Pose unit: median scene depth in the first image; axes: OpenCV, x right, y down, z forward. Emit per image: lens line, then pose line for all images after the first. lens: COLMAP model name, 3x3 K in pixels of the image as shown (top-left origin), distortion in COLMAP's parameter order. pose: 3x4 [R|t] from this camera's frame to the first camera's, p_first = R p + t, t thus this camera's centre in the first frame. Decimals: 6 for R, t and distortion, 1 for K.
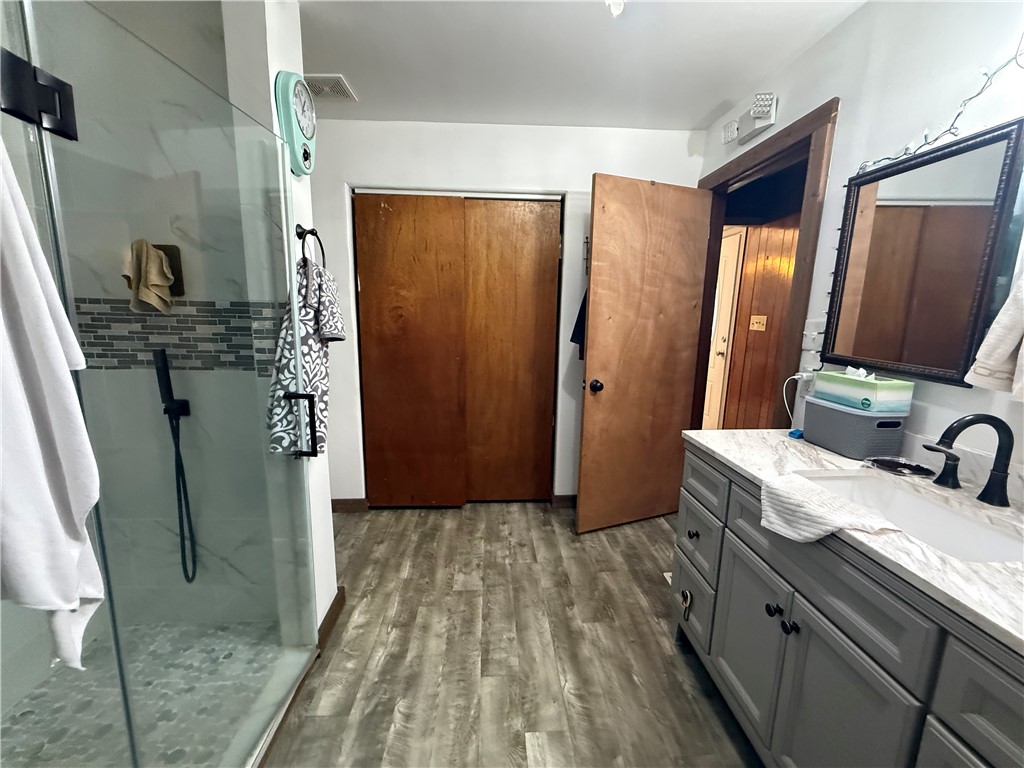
lens RADIAL K [[406.9, 0, 508.4], [0, 406.9, 381.4], [0, 0, 1]] dist [-0.001274, 0.000164]
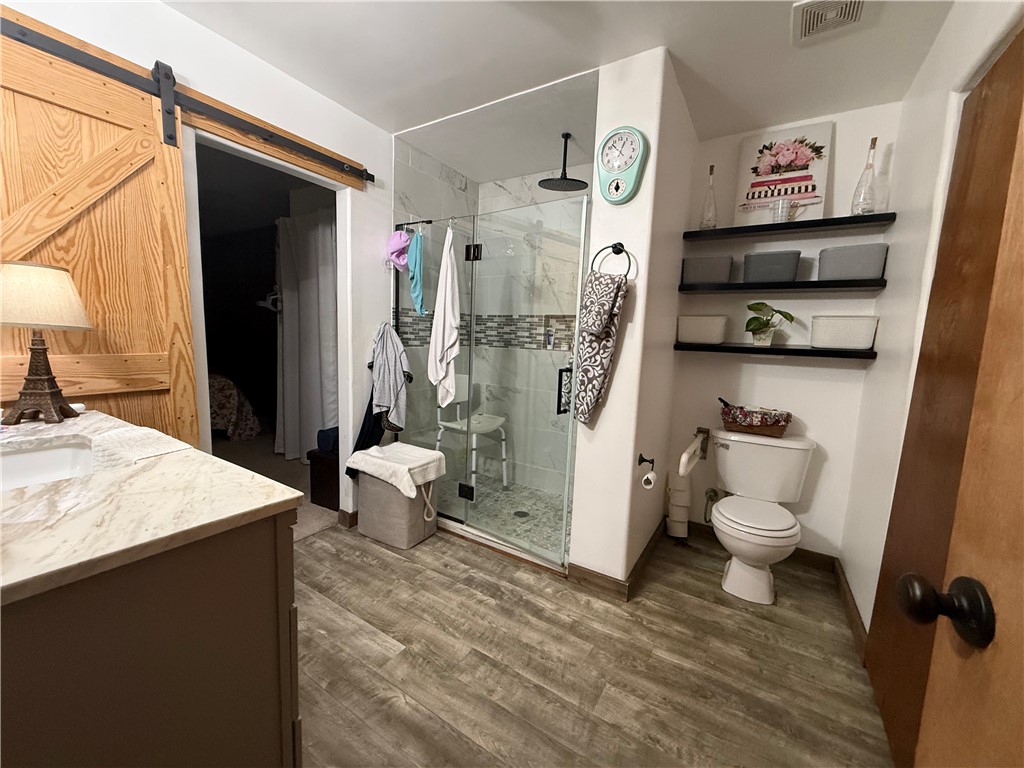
lens RADIAL K [[406.9, 0, 509.2], [0, 406.9, 382.8], [0, 0, 1]] dist [-0.001274, 0.000164]
pose [[-0.575652, 0.056865, -0.815715, 0.651441], [-0.185718, 0.962416, 0.198153, -0.141842], [0.796325, 0.265561, -0.543455, 1.378423]]
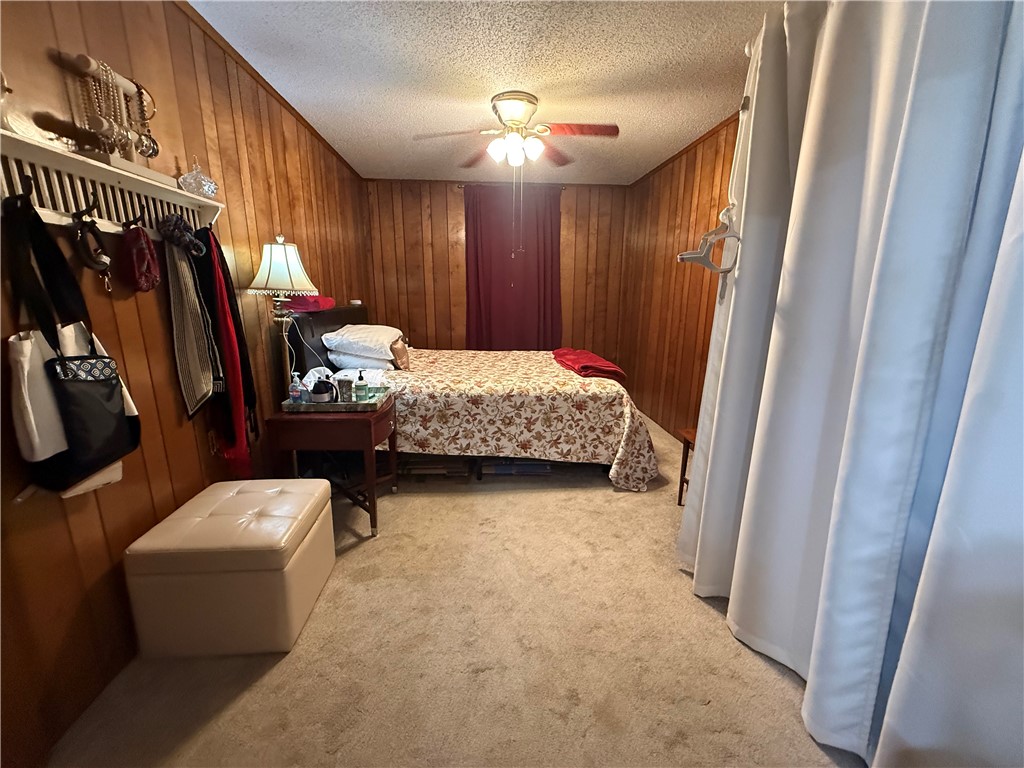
lens RADIAL K [[406.9, 0, 511.4], [0, 406.9, 383.2], [0, 0, 1]] dist [-0.001274, 0.000164]
pose [[-0.999262, -0.013902, -0.035795, 0.526729], [-0.026395, 0.925693, 0.377354, -0.099027], [0.027889, 0.378020, -0.925377, 1.090804]]
